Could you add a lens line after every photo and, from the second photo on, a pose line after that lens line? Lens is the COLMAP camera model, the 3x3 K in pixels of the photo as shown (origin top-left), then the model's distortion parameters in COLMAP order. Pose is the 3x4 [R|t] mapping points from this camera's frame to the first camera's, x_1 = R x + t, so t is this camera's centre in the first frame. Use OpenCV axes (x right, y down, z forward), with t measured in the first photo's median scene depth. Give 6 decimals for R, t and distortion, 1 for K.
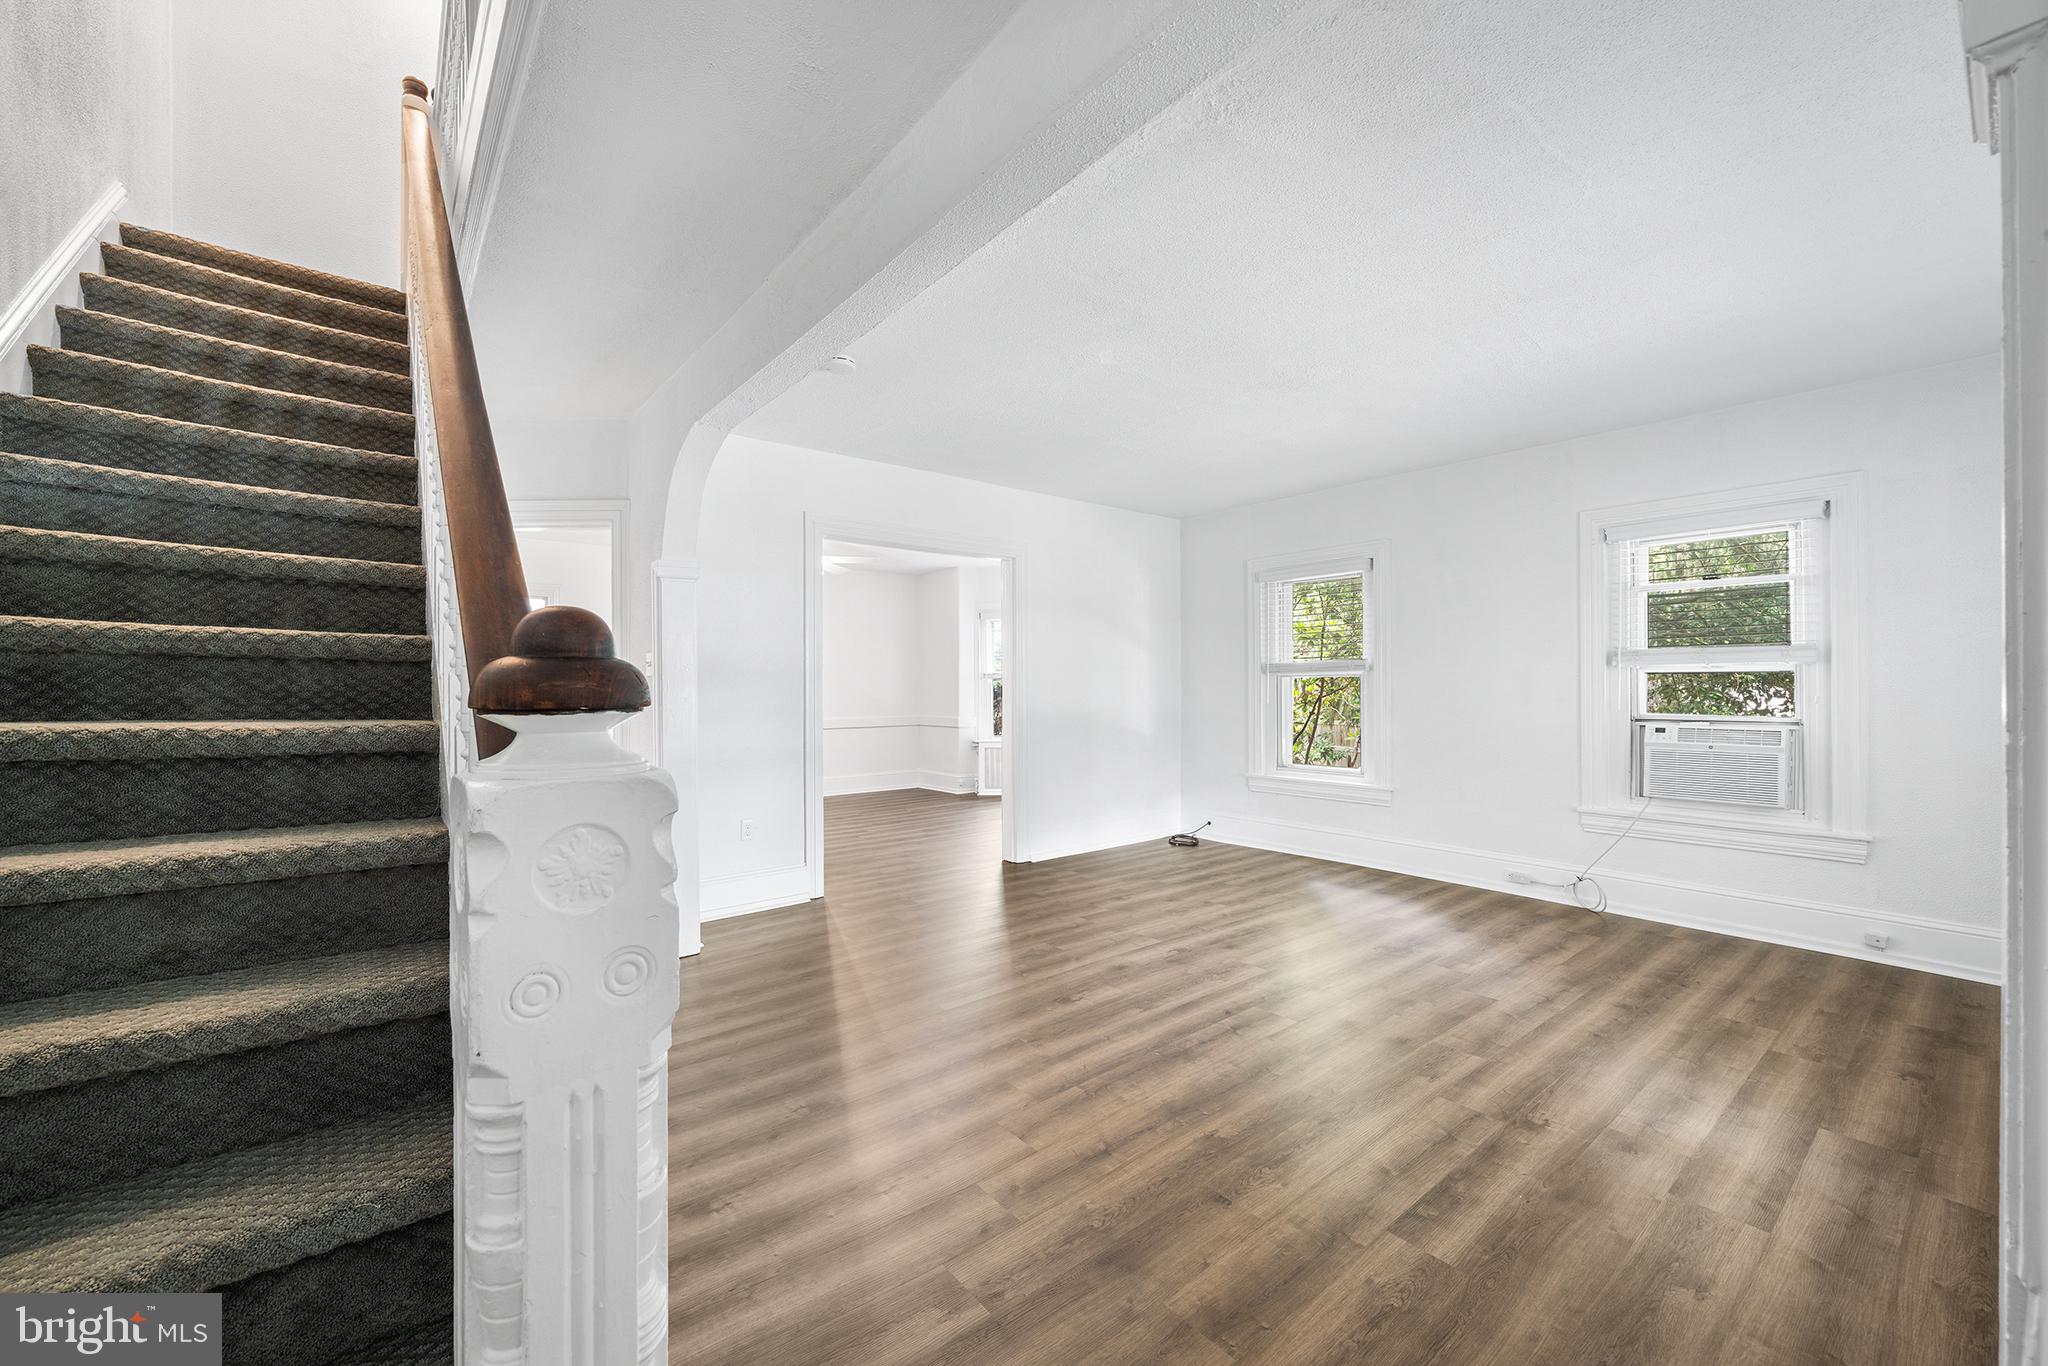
lens RADIAL K [[807.8, 0, 1022.8], [0, 807.8, 686.6], [0, 0, 1]] dist [-0.001313, -0.000136]
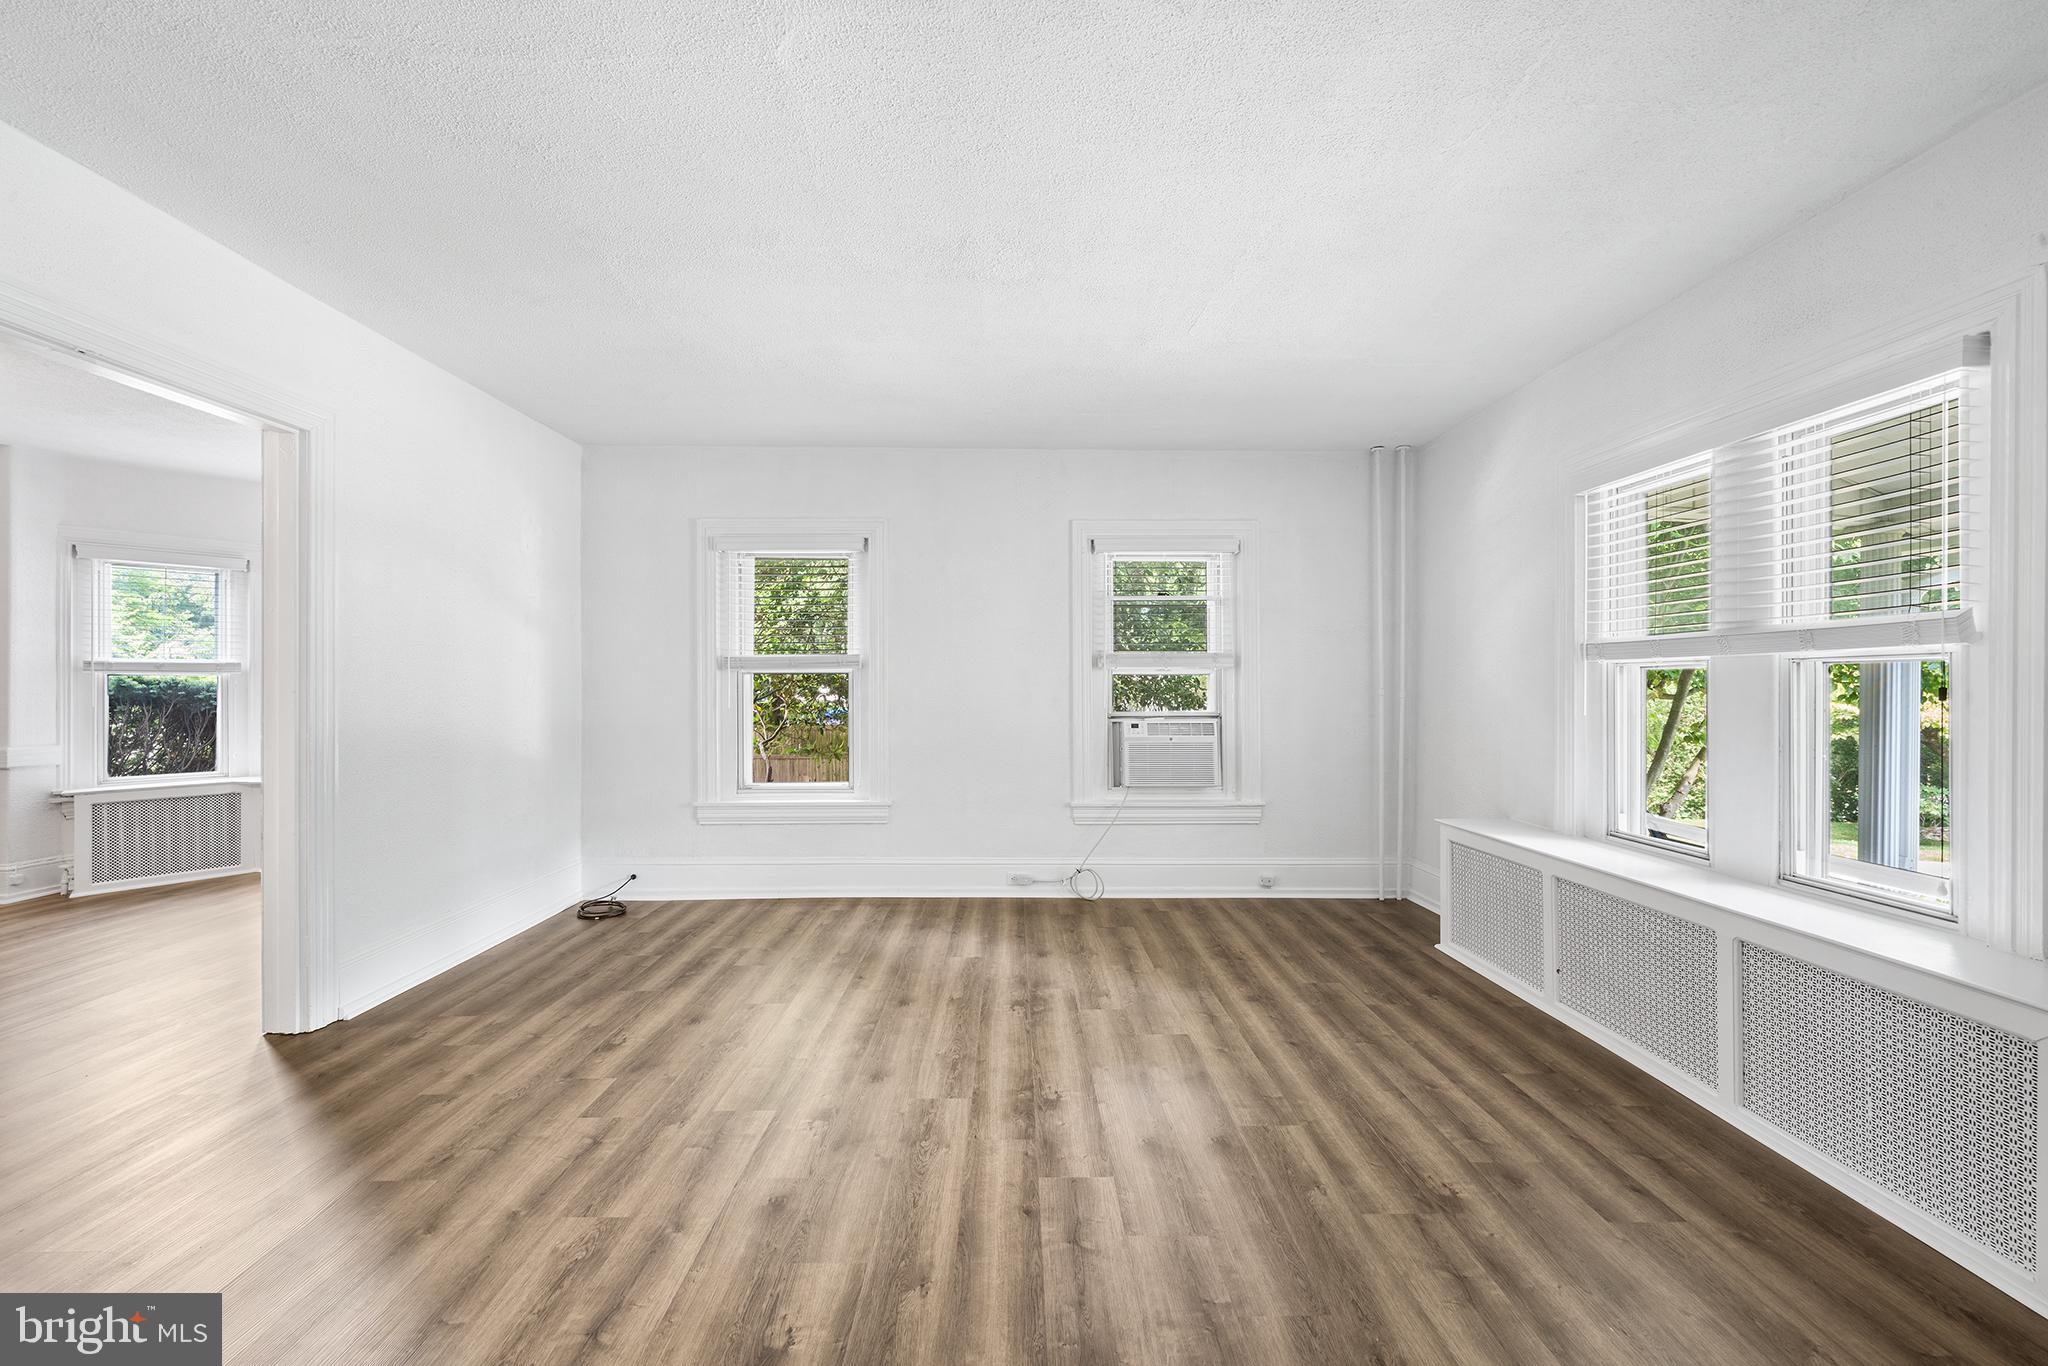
lens RADIAL K [[781.1, 0, 1024.8], [0, 781.1, 687.9], [0, 0, 1]] dist [0.000373, -0.000145]
pose [[0.617183, 0.003336, 0.786812, -0.163104], [-0.000443, 0.999992, -0.003892, 0.006341], [-0.786819, 0.002053, 0.617180, 0.482126]]
